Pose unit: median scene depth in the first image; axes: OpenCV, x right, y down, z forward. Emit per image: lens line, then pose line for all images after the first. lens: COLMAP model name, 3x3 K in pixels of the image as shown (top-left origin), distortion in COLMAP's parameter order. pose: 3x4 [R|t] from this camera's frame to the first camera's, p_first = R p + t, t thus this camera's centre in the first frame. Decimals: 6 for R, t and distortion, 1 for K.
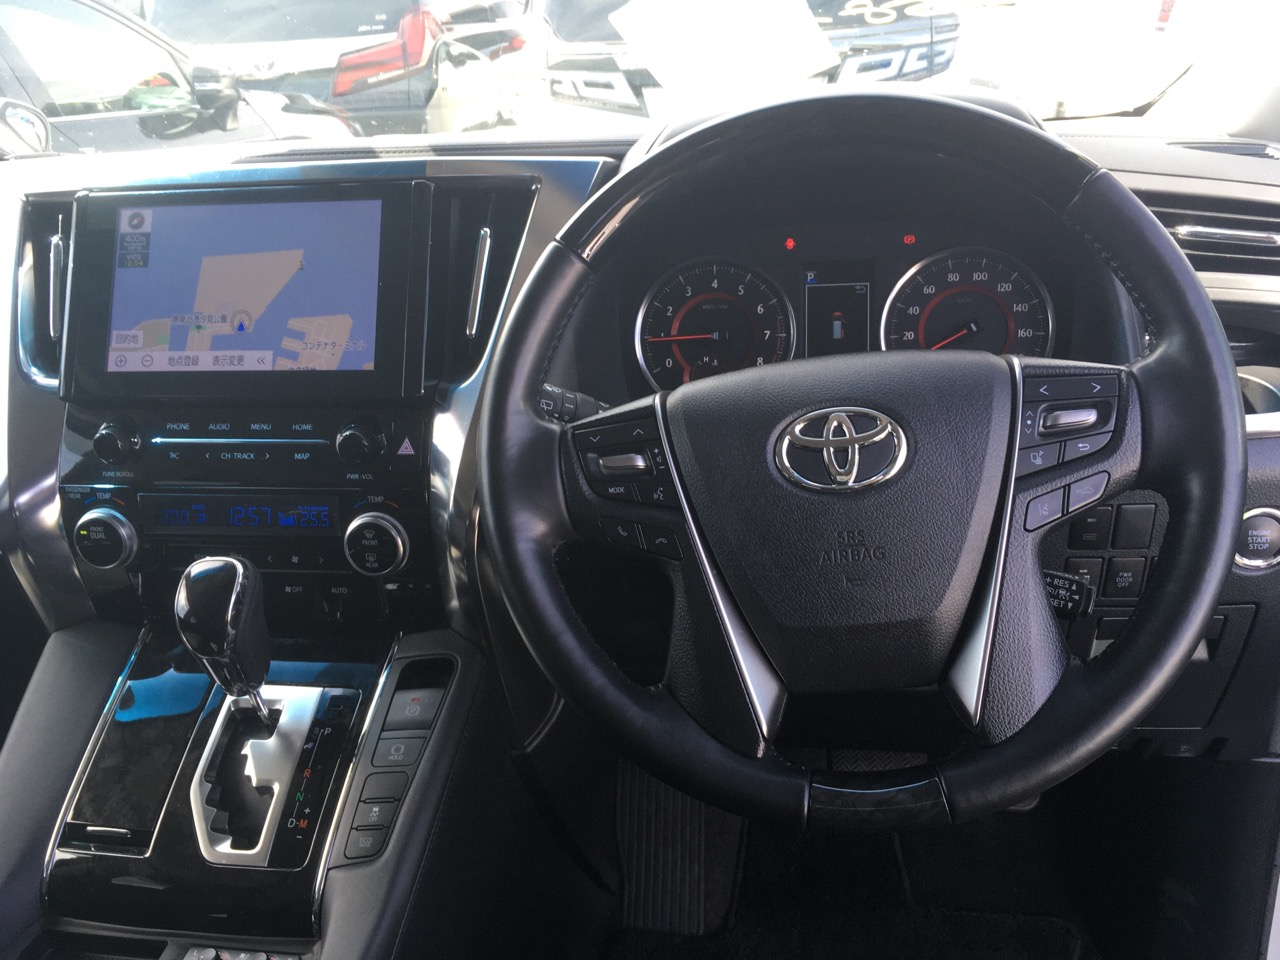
lens RADIAL K [[1125.4, 0, 637.5], [0, 1125.4, 487.1], [0, 0, 1]] dist [0.052166, -0.049837]
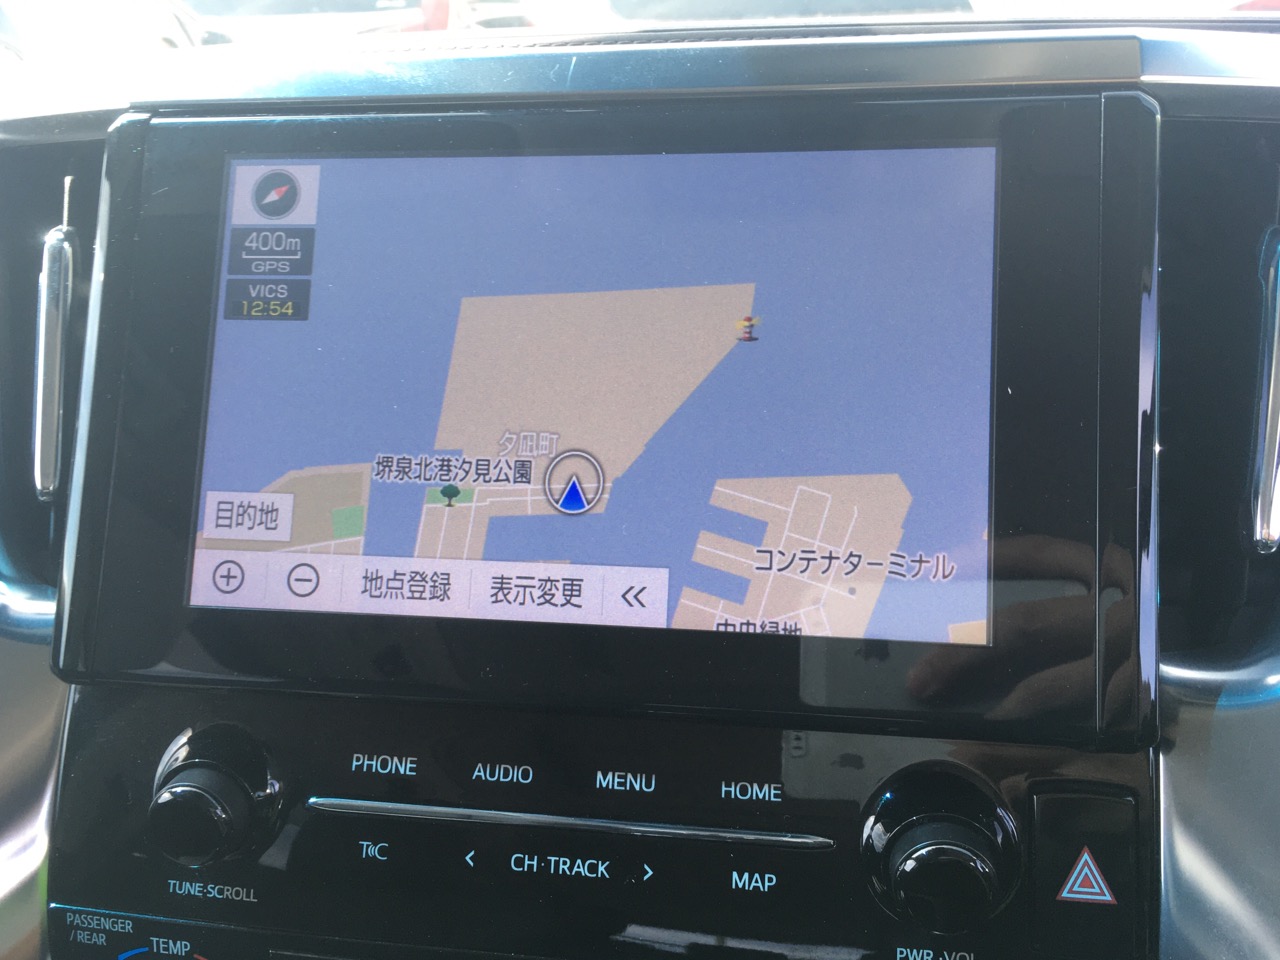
lens RADIAL K [[1125.4, 0, 643.3], [0, 1125.4, 472.5], [0, 0, 1]] dist [0.052166, -0.049837]
pose [[0.999724, 0.019193, 0.013531, -0.330550], [-0.019127, 0.999804, -0.005019, -0.146600], [-0.013625, 0.004759, 0.999896, 0.640628]]
